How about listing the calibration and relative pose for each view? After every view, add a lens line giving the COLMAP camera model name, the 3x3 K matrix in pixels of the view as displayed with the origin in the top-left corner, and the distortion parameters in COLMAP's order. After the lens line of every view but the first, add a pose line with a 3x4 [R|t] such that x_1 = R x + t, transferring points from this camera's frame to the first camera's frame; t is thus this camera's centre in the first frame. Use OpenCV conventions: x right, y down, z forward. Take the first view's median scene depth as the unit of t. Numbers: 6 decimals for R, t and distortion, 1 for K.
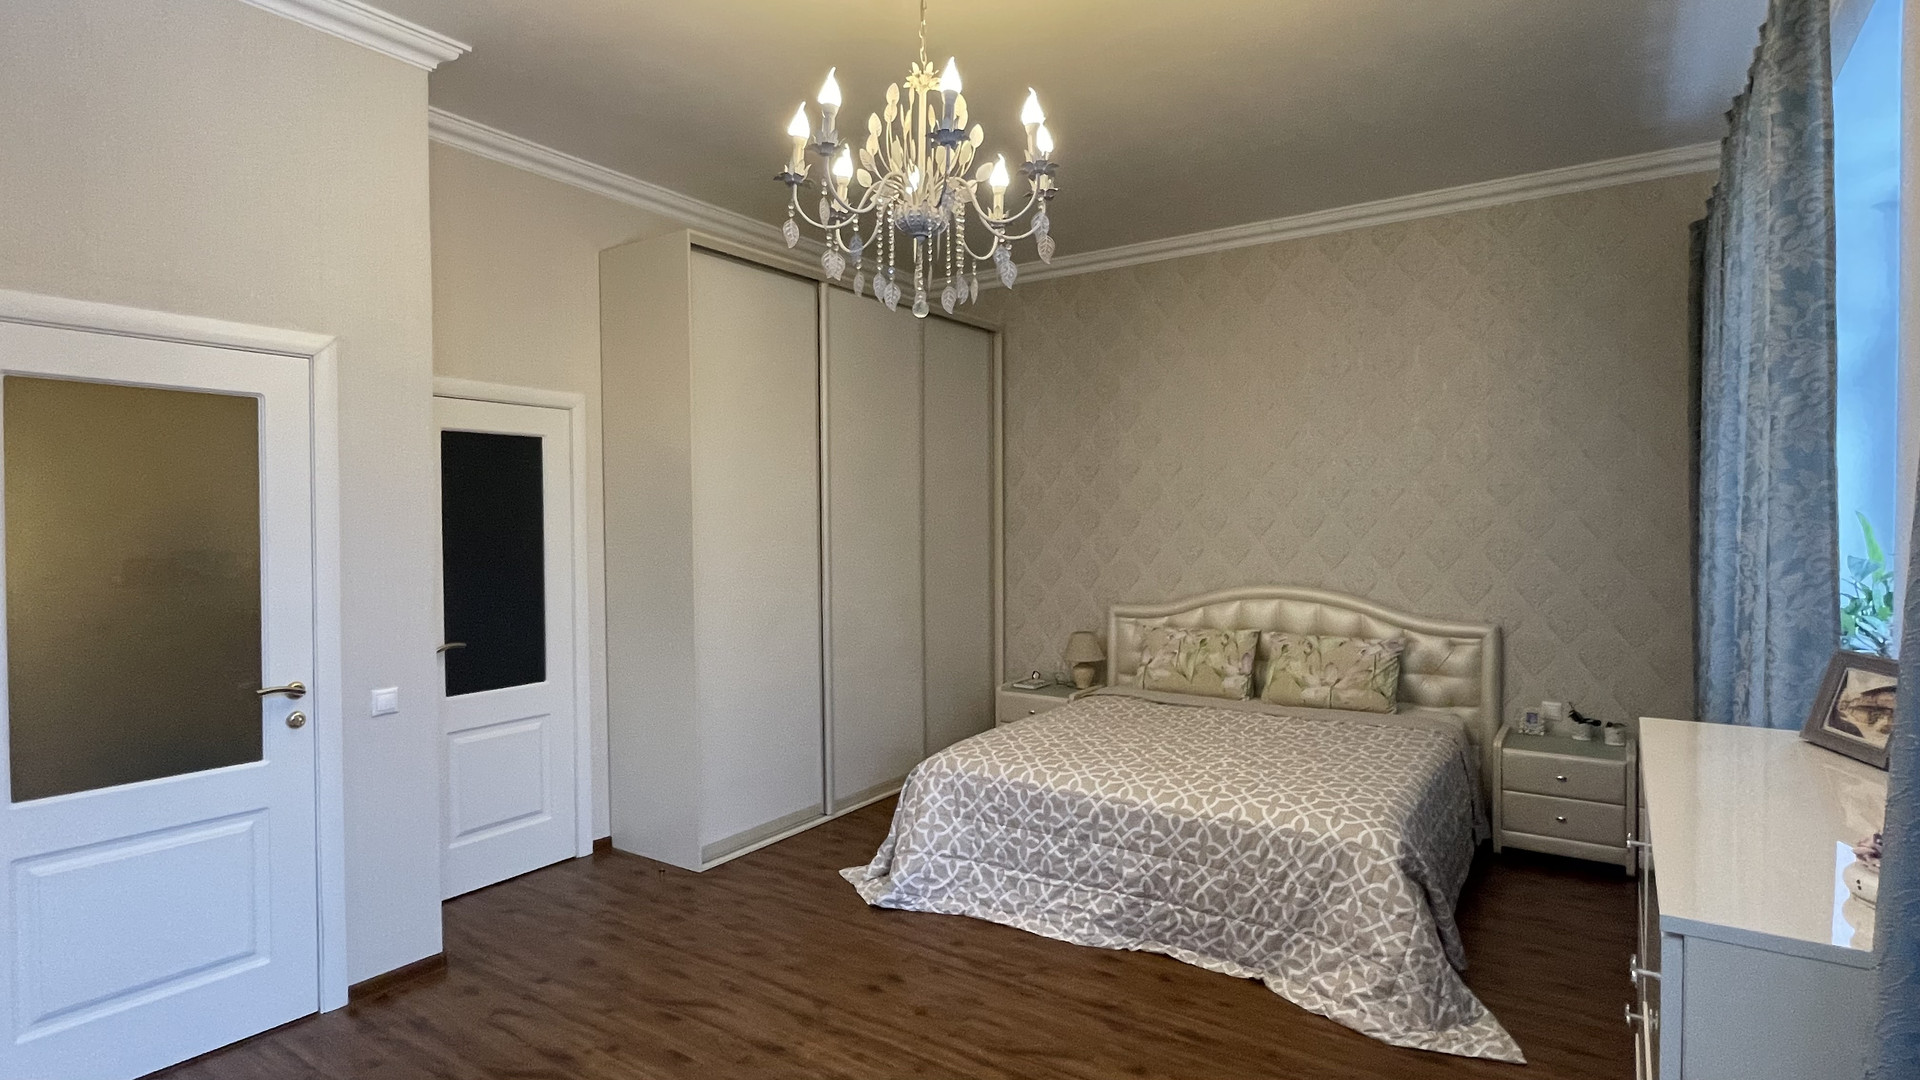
lens RADIAL K [[967.1, 0, 958.5], [0, 967.1, 538.9], [0, 0, 1]] dist [-0.003252, -0.001899]
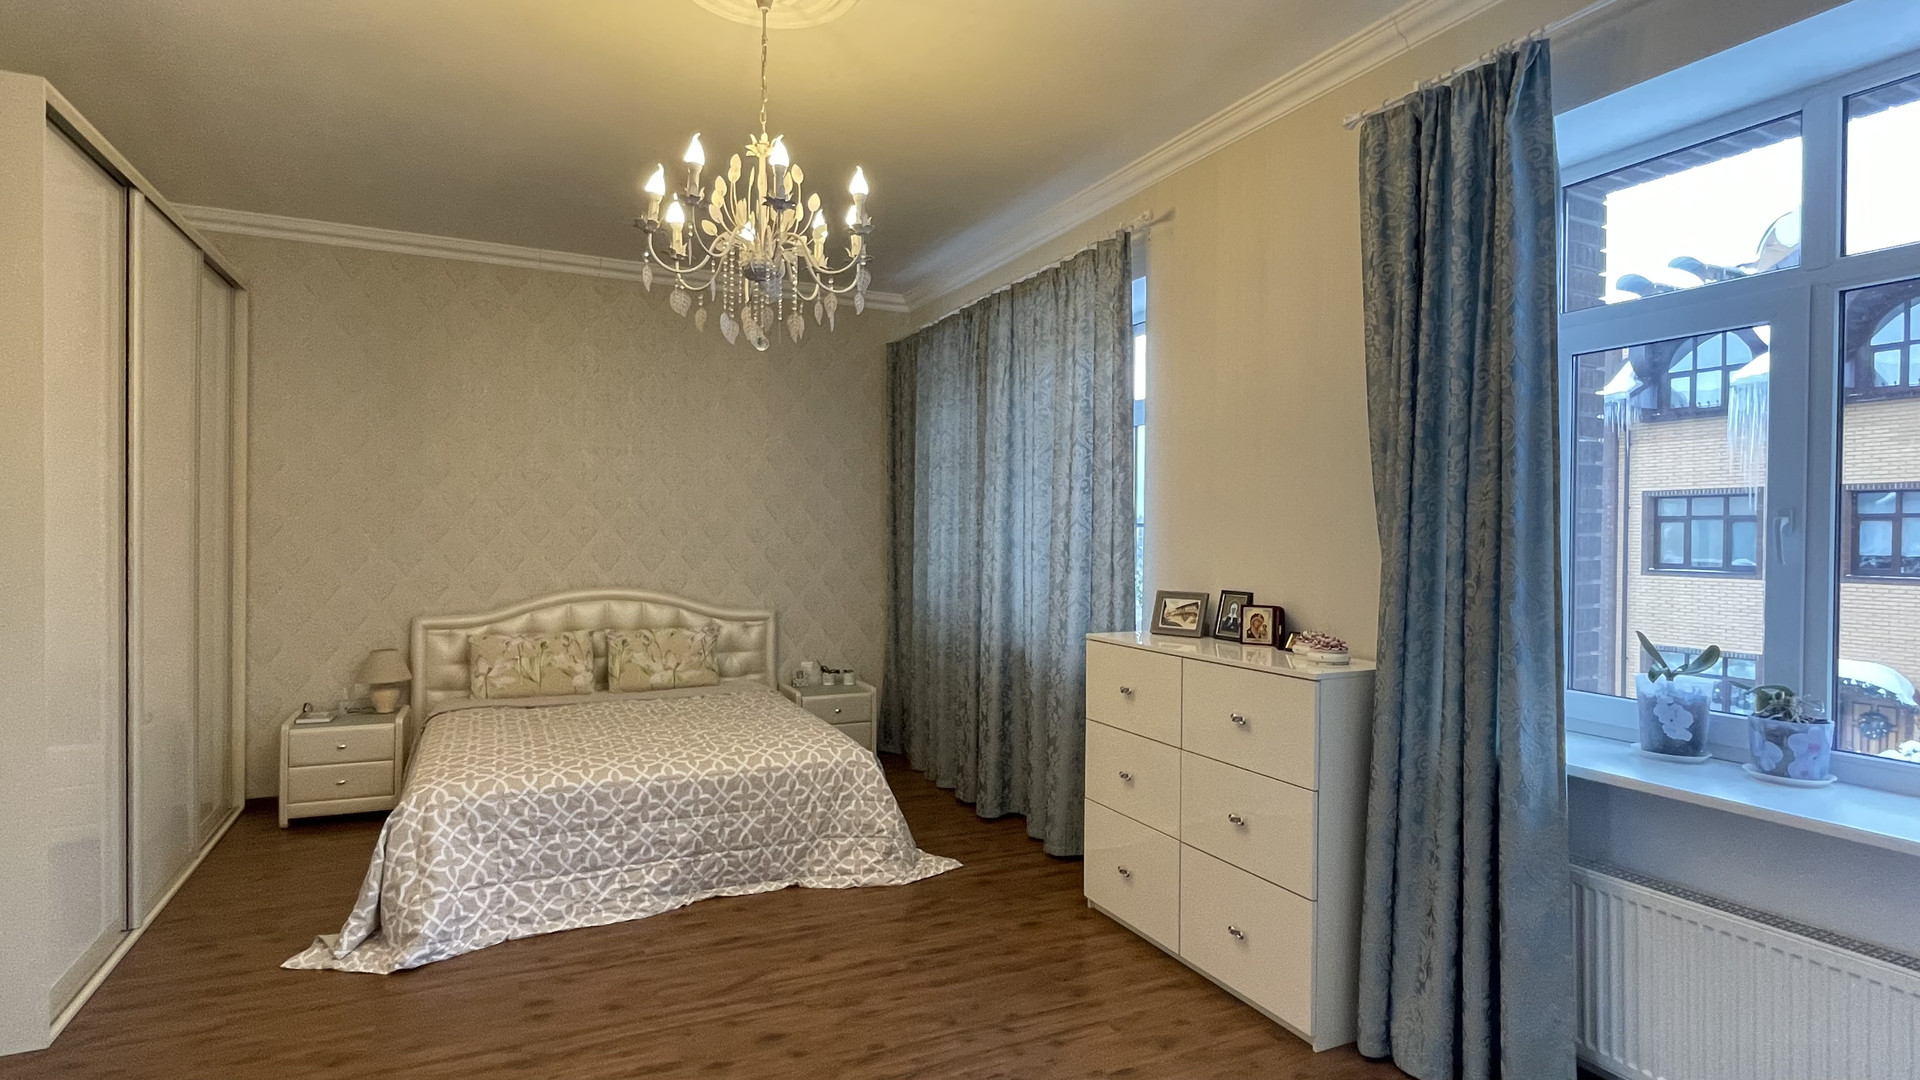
lens RADIAL K [[967.1, 0, 958.6], [0, 967.1, 539.8], [0, 0, 1]] dist [-0.003252, -0.001899]
pose [[0.493929, 0.003800, 0.869494, -0.607042], [0.005448, 0.999957, -0.007464, 0.005672], [-0.869485, 0.008424, 0.493887, 0.144793]]
